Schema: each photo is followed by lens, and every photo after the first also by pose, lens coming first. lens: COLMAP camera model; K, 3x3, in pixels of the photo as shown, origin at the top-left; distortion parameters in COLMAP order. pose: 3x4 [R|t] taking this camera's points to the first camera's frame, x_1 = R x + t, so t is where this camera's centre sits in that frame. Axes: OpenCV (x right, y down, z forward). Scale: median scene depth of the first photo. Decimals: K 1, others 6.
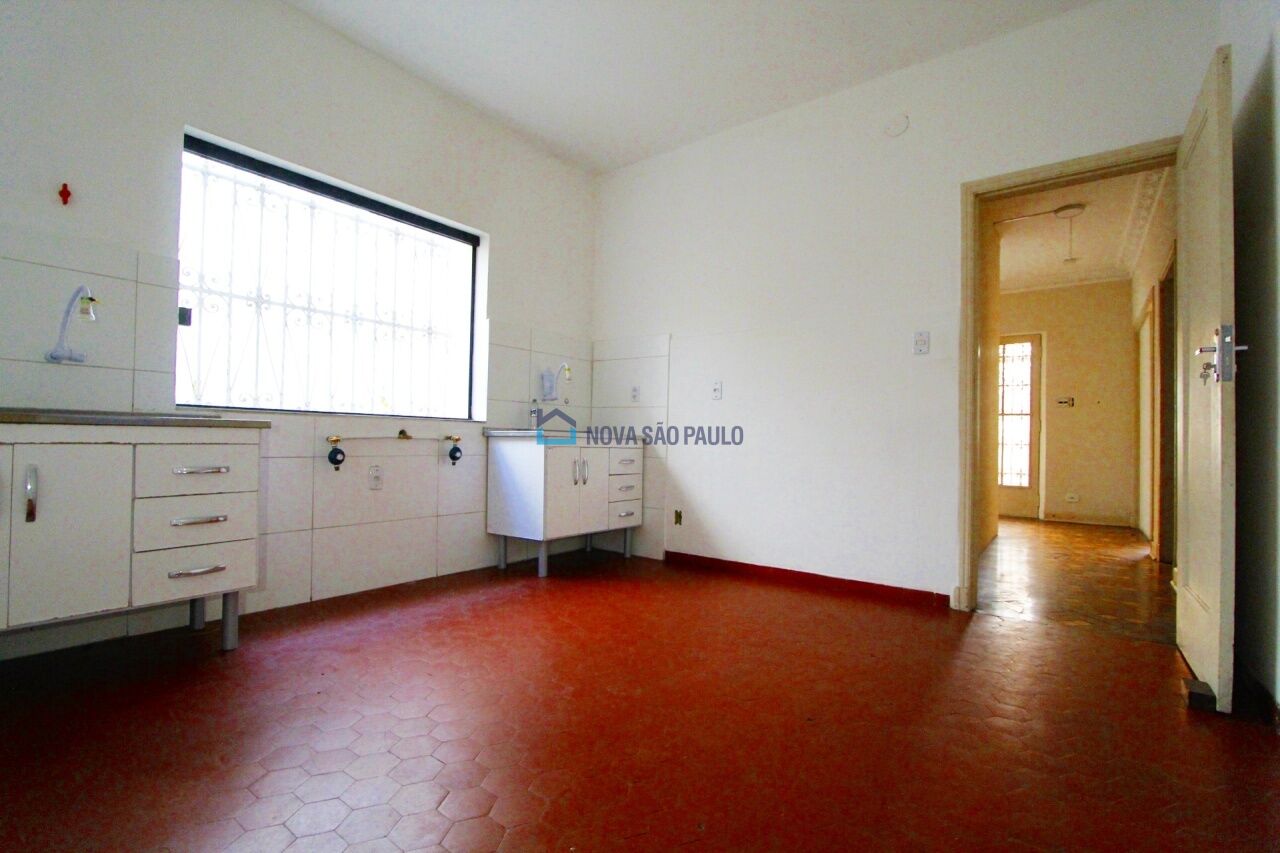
lens RADIAL K [[593.3, 0, 640.0], [0, 593.3, 426.5], [0, 0, 1]] dist [-0.013684, -0.000364]
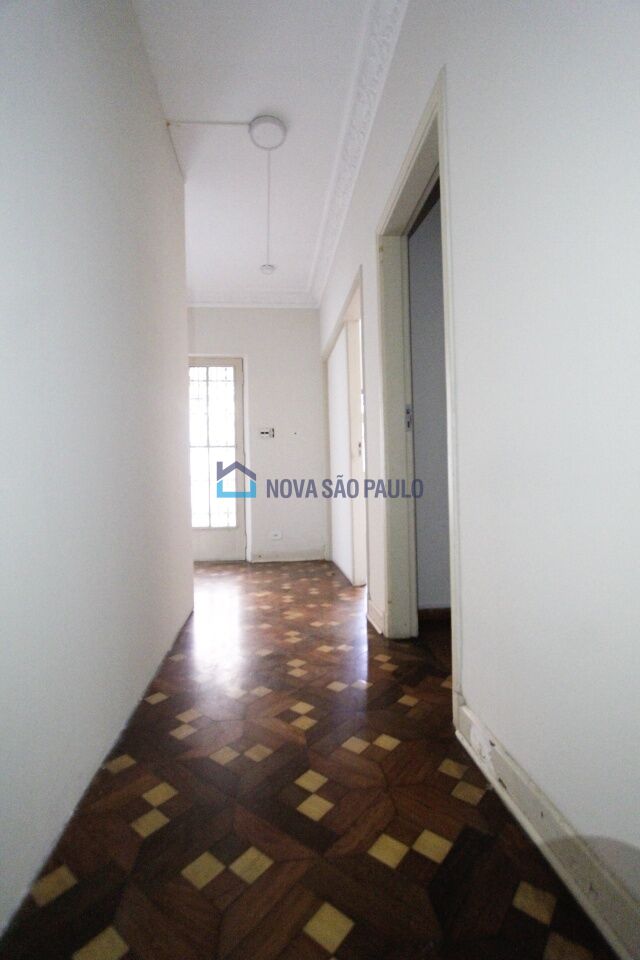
lens RADIAL K [[445.0, 0, 320.0], [0, 445.0, 480.0], [0, 0, 1]] dist [-0.013684, -0.000364]
pose [[0.731852, -0.034612, 0.680584, 0.321859], [0.023895, 0.999399, 0.025130, 0.018460], [-0.681045, -0.002128, 0.732239, 0.454954]]
